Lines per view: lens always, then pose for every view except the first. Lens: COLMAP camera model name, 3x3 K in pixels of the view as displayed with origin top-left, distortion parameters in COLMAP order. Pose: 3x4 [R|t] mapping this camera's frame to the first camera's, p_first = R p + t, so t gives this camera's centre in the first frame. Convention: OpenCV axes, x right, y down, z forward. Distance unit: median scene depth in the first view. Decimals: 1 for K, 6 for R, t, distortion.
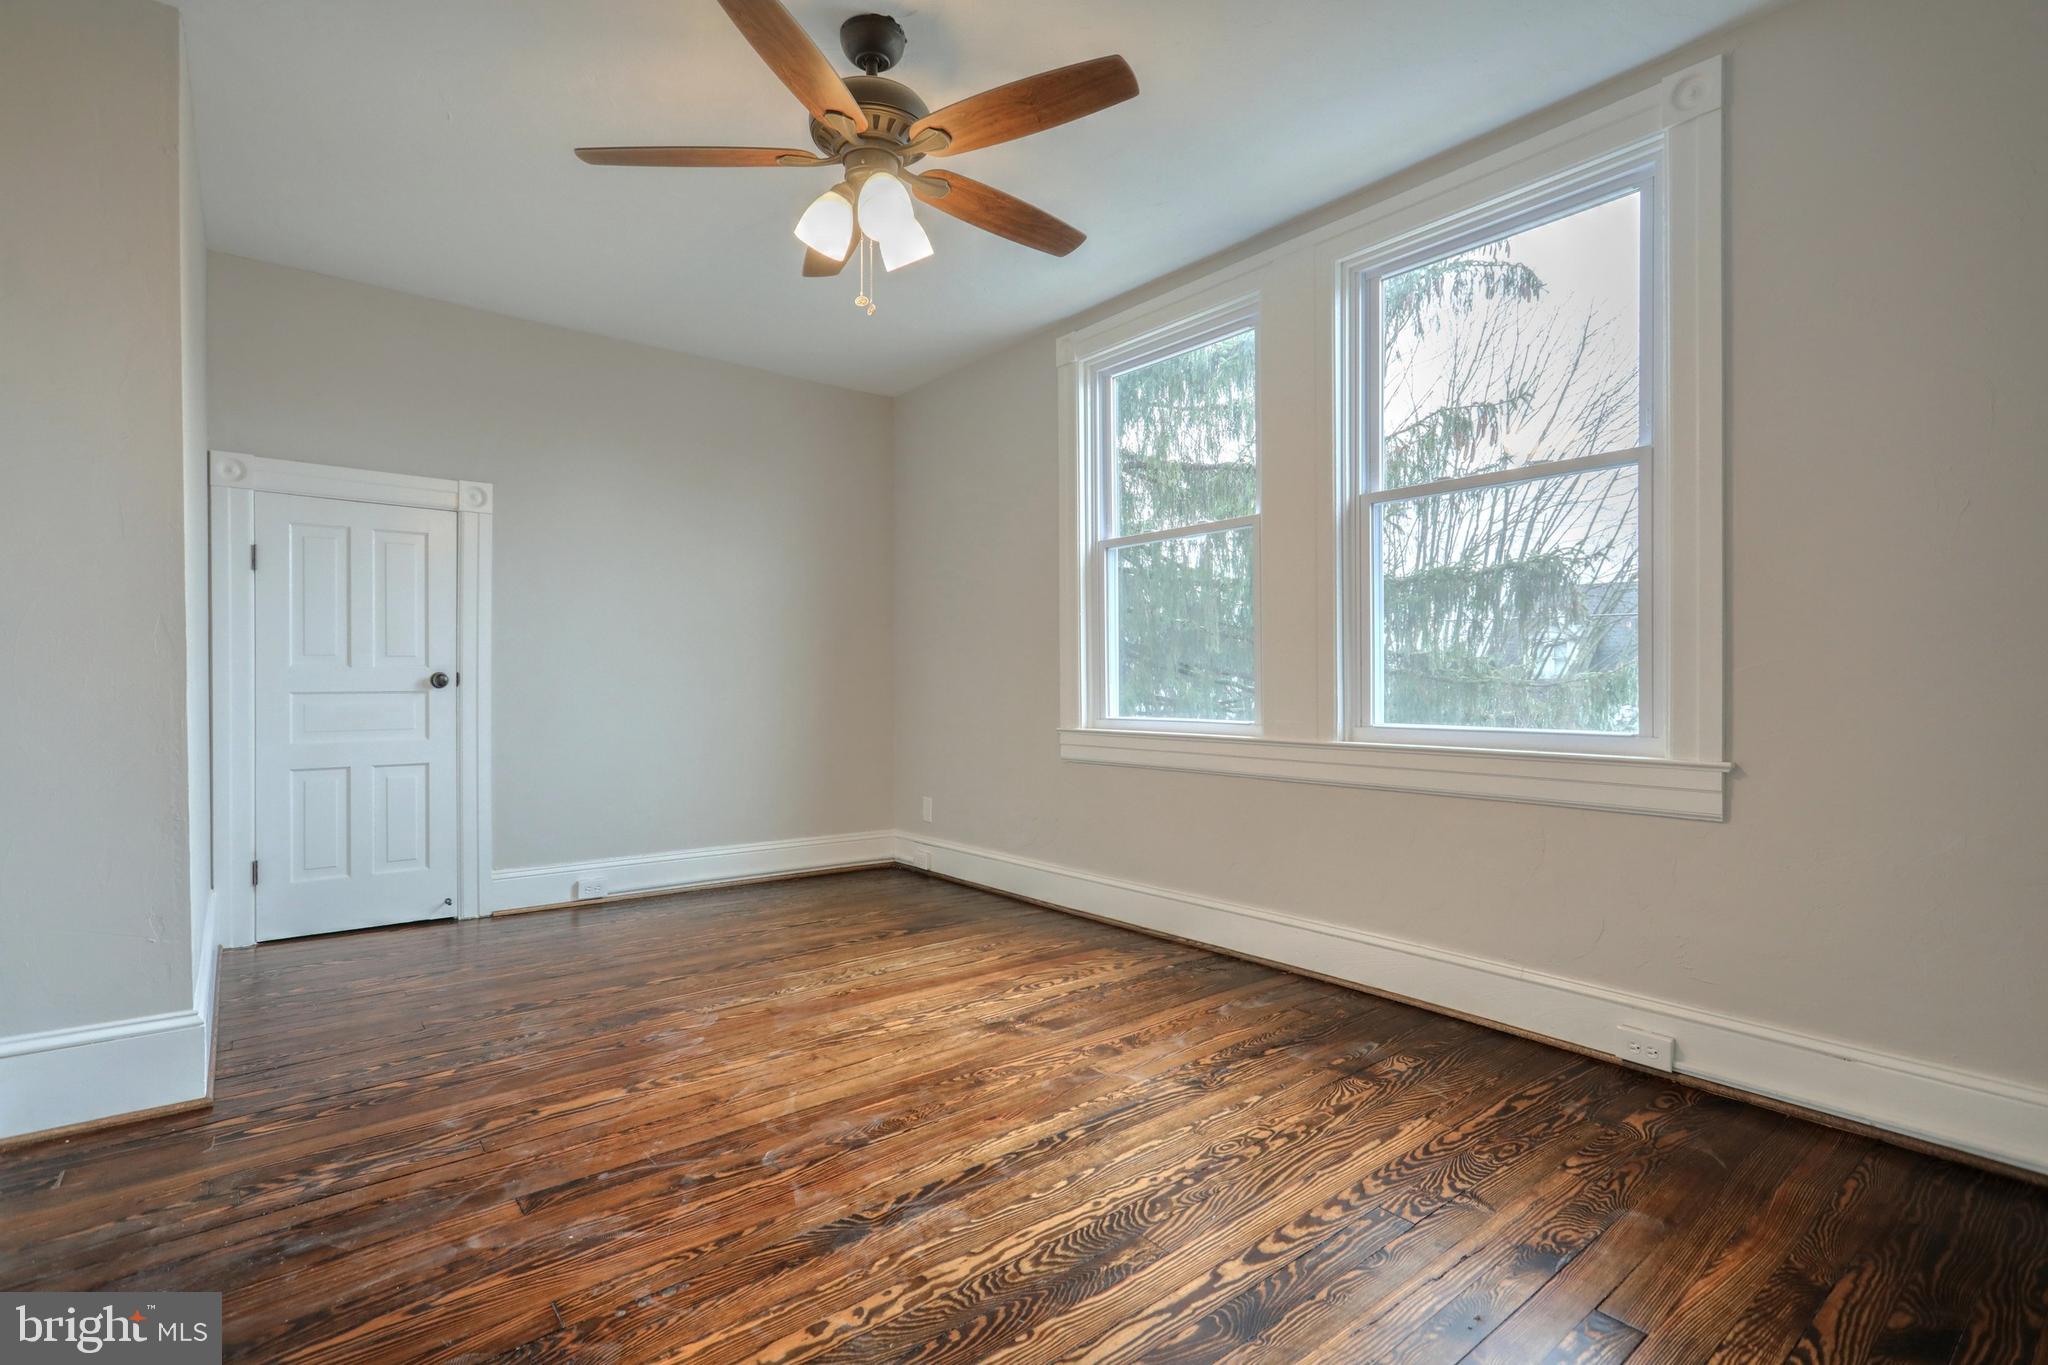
lens RADIAL K [[980.3, 0, 1024.4], [0, 980.3, 683.0], [0, 0, 1]] dist [-0.004647, 0.002004]
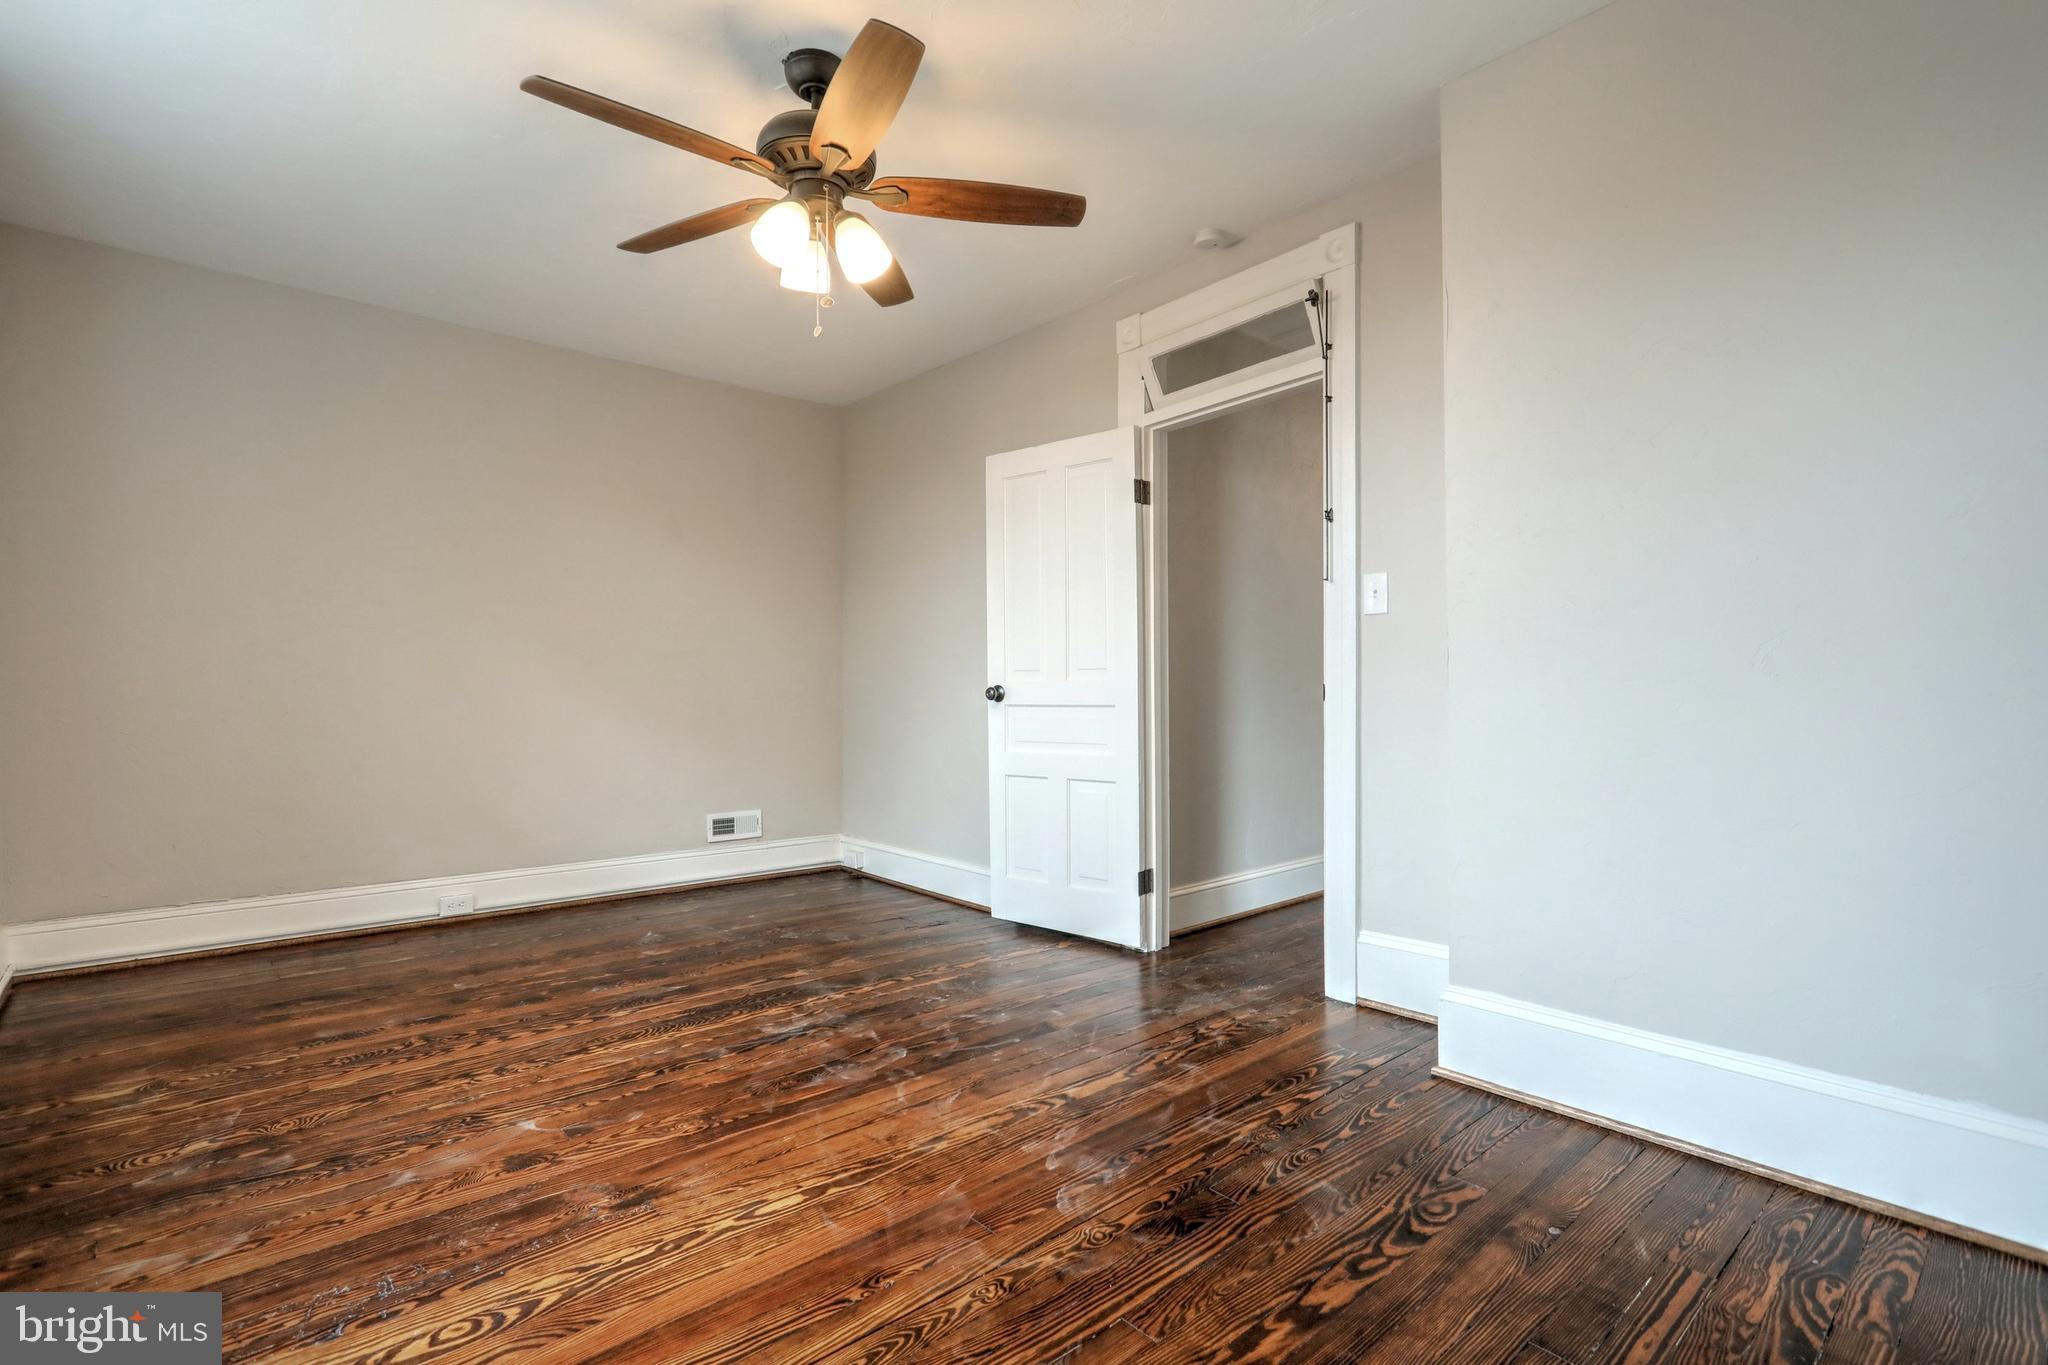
lens RADIAL K [[980.3, 0, 1024.2], [0, 980.3, 680.5], [0, 0, 1]] dist [-0.004647, 0.002004]
pose [[-0.999020, 0.004953, -0.043983, -0.318659], [0.004428, 0.999918, 0.012024, -0.020972], [0.044039, 0.011818, -0.998960, 1.992619]]
